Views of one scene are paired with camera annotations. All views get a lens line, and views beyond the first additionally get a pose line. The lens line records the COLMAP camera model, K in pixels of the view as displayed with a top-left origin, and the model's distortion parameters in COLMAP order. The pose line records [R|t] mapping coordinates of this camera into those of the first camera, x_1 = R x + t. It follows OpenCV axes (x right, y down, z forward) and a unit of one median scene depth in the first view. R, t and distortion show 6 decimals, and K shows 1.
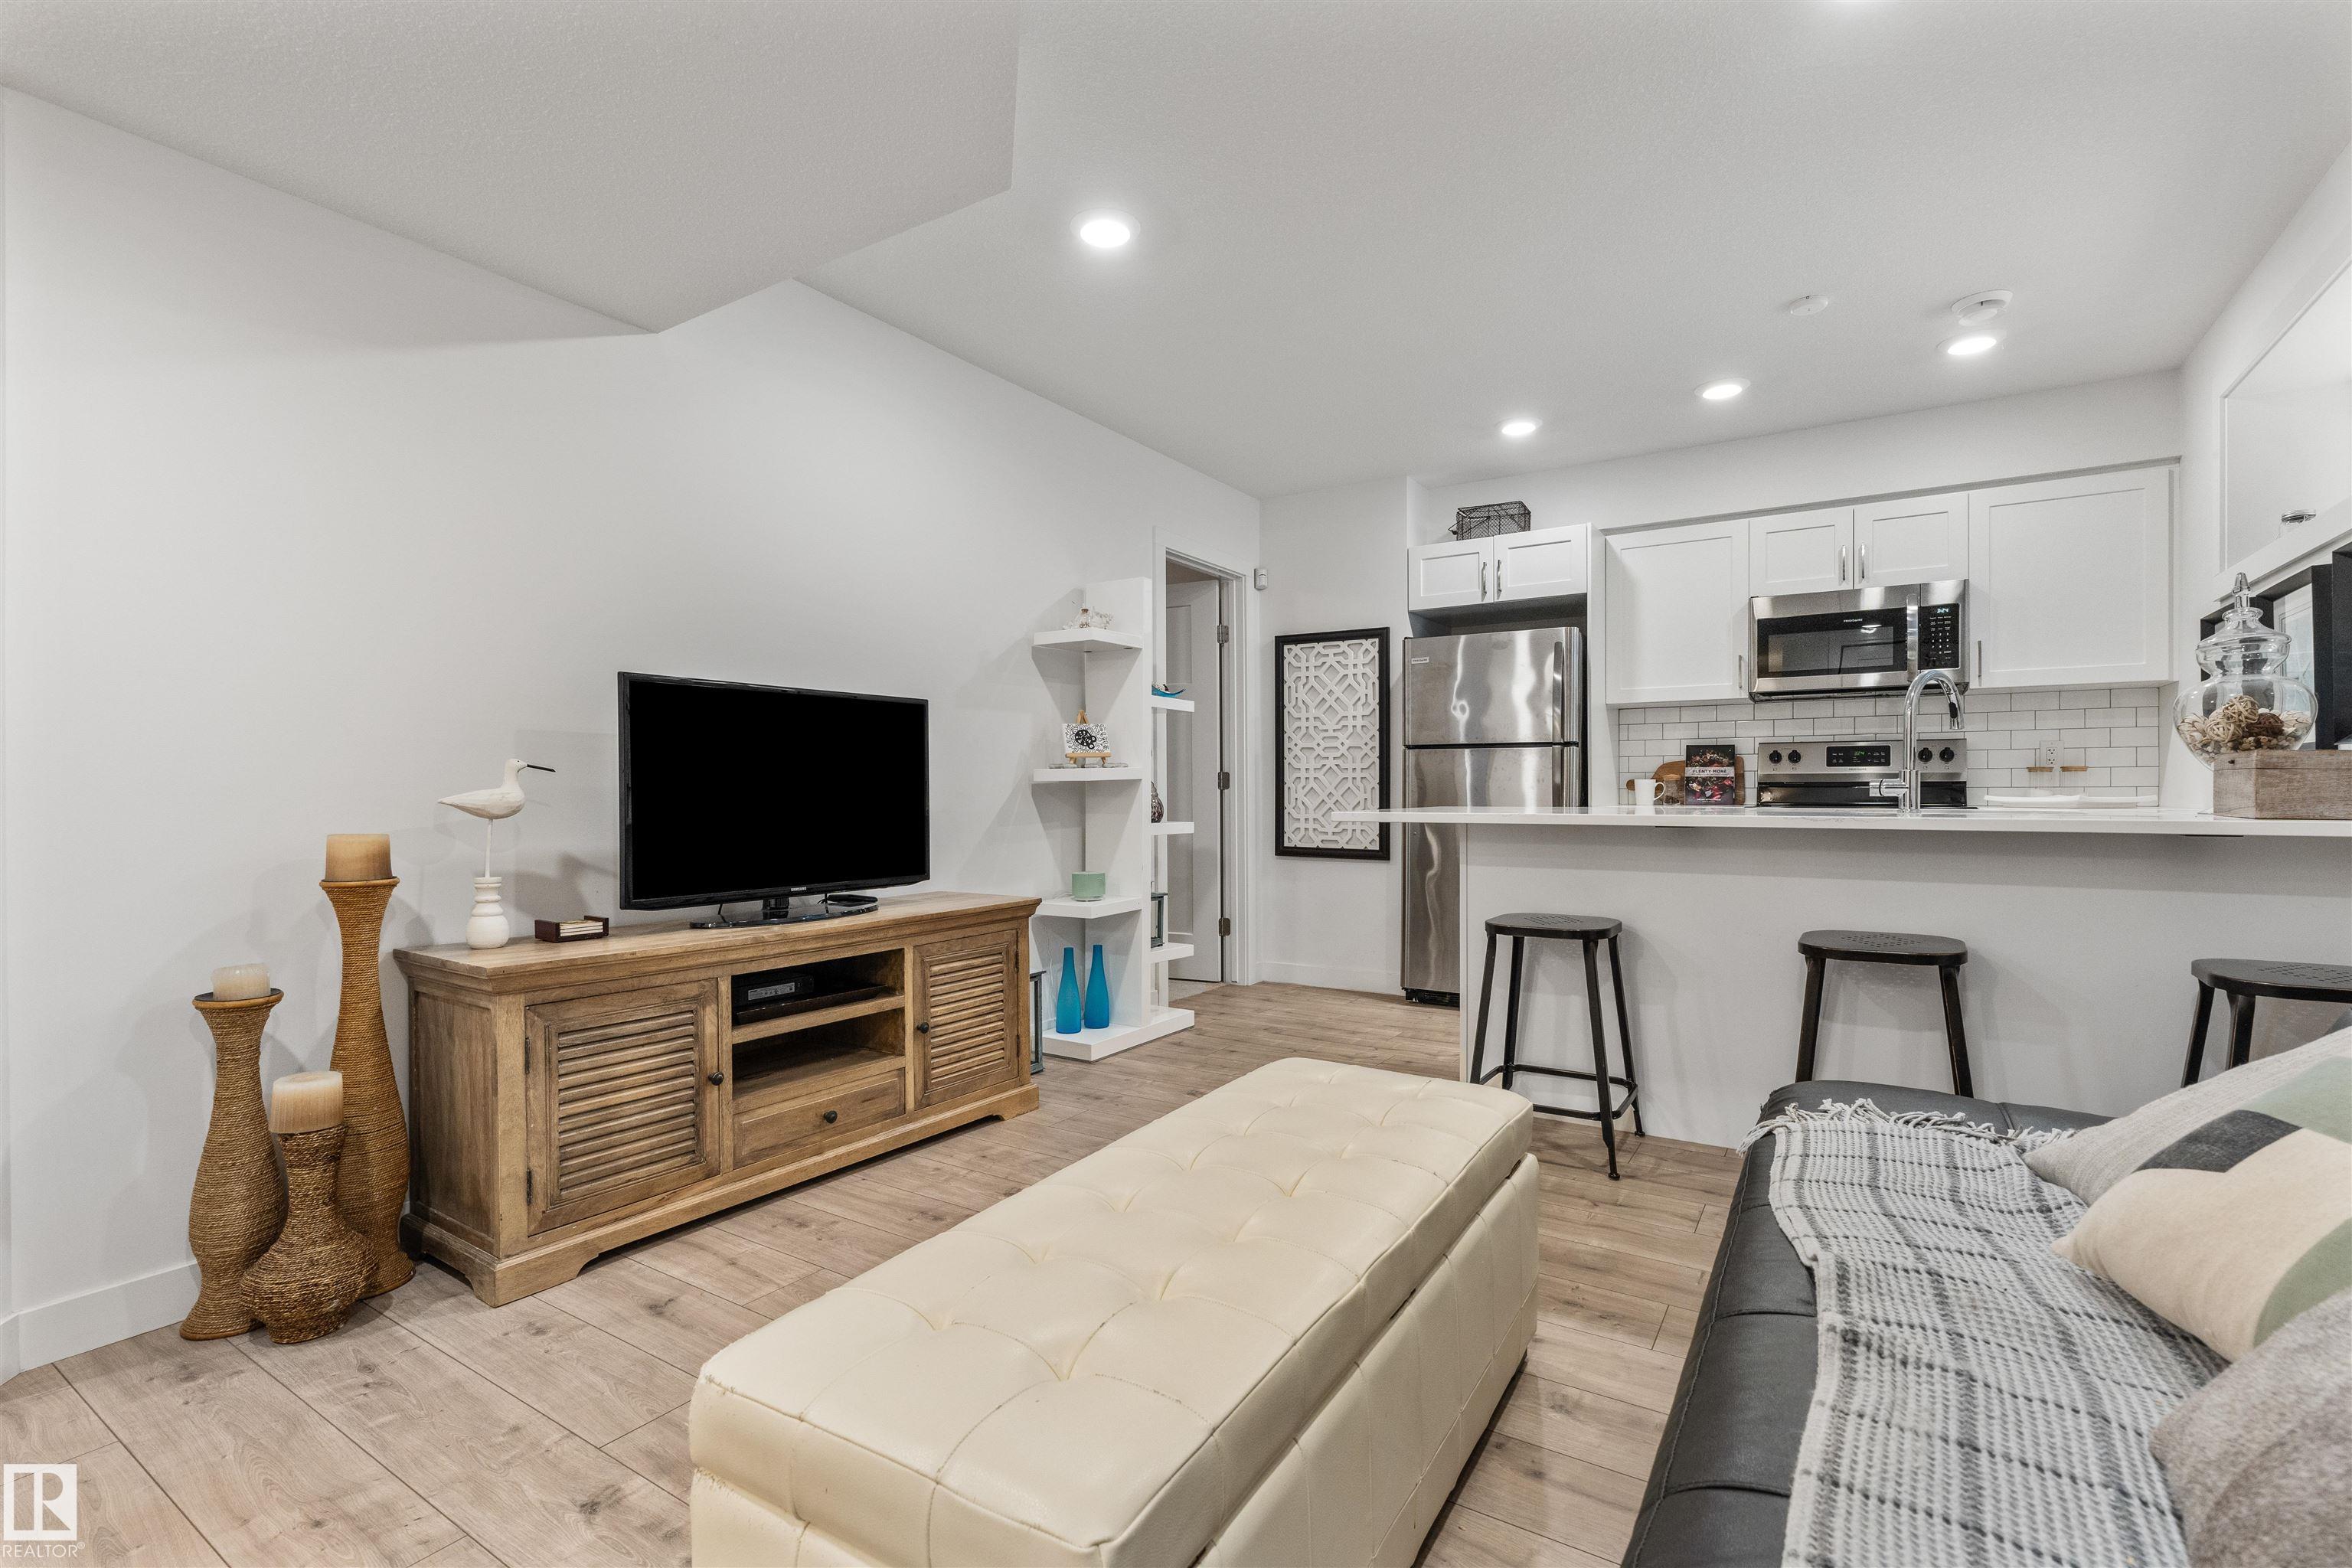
lens RADIAL K [[1065.4, 0, 1186.7], [0, 1065.4, 805.7], [0, 0, 1]] dist [-0.000983, 0.000367]
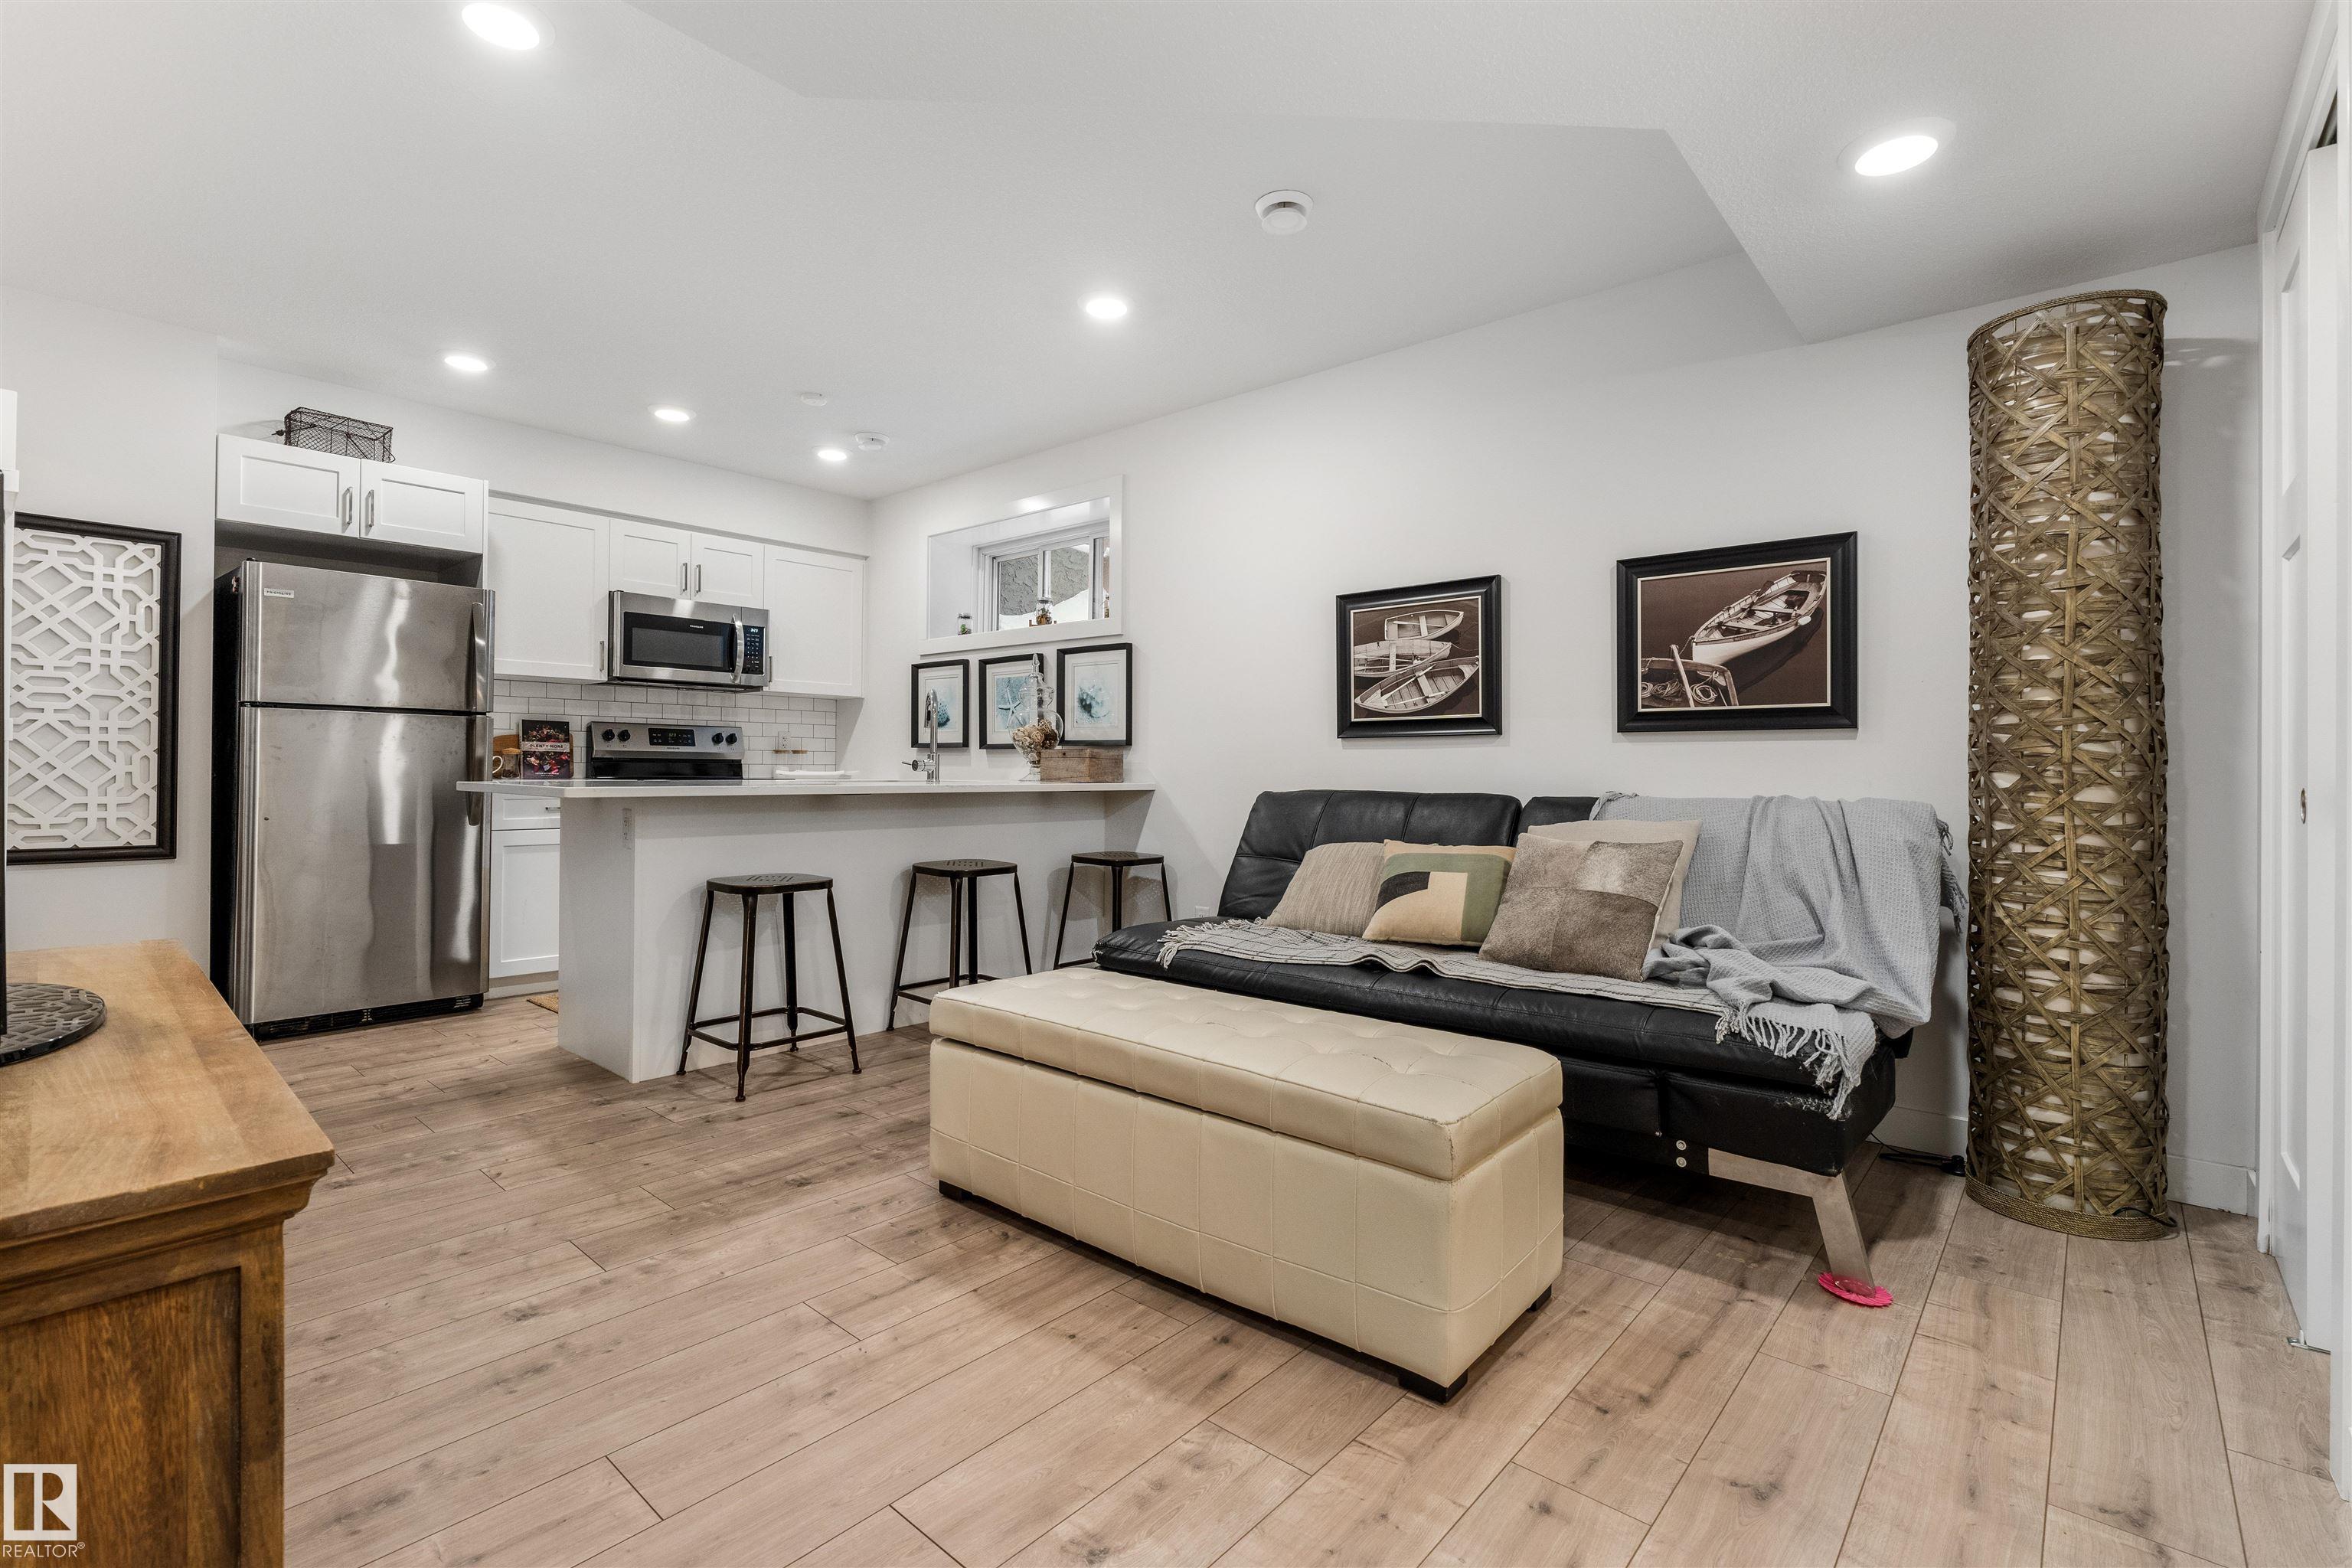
lens RADIAL K [[1063.7, 0, 1190.9], [0, 1063.7, 759.1], [0, 0, 1]] dist [-0.008877, 0.001439]
pose [[0.143975, 0.012720, 0.989500, -0.425595], [0.006427, 0.999884, -0.013788, -0.001546], [-0.989560, 0.008345, 0.143876, 0.230741]]
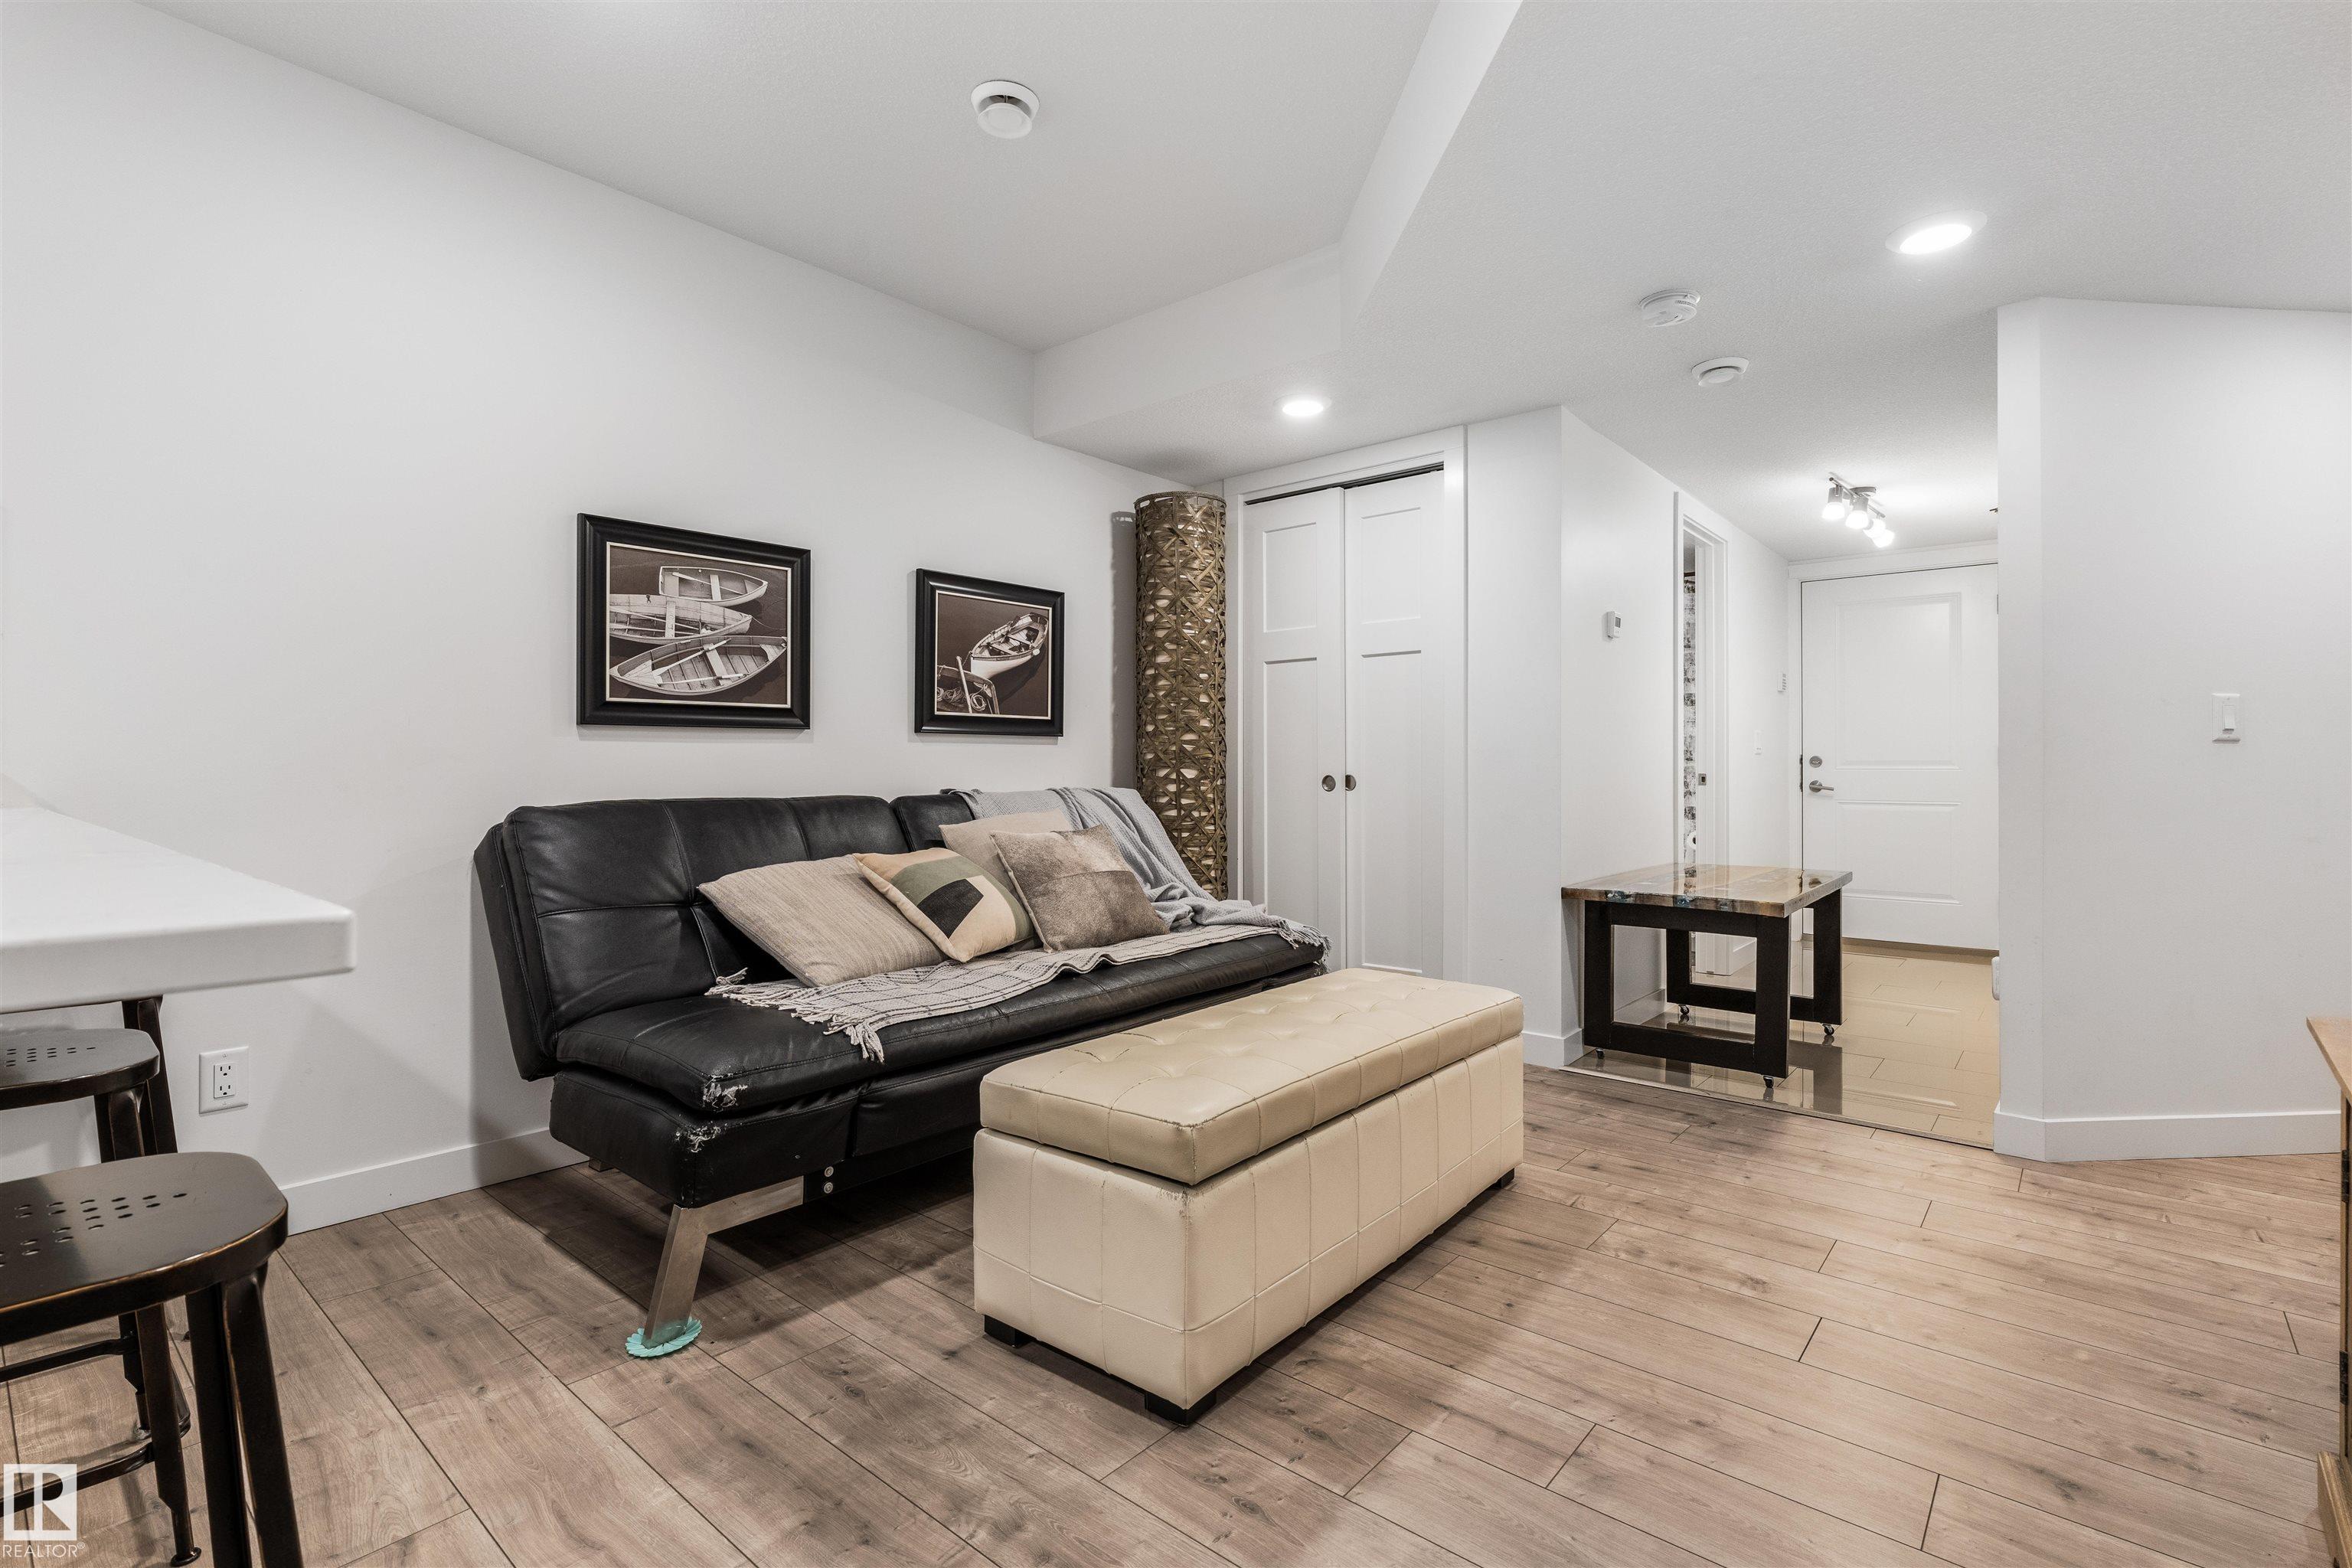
lens RADIAL K [[1074.9, 0, 1182.7], [0, 1074.9, 763.4], [0, 0, 1]] dist [-0.009219, 0.000108]
pose [[-0.990931, 0.003649, 0.134321, -0.001231], [0.004878, 0.999949, 0.008824, -0.010794], [-0.134282, 0.009400, -0.990899, 0.730386]]
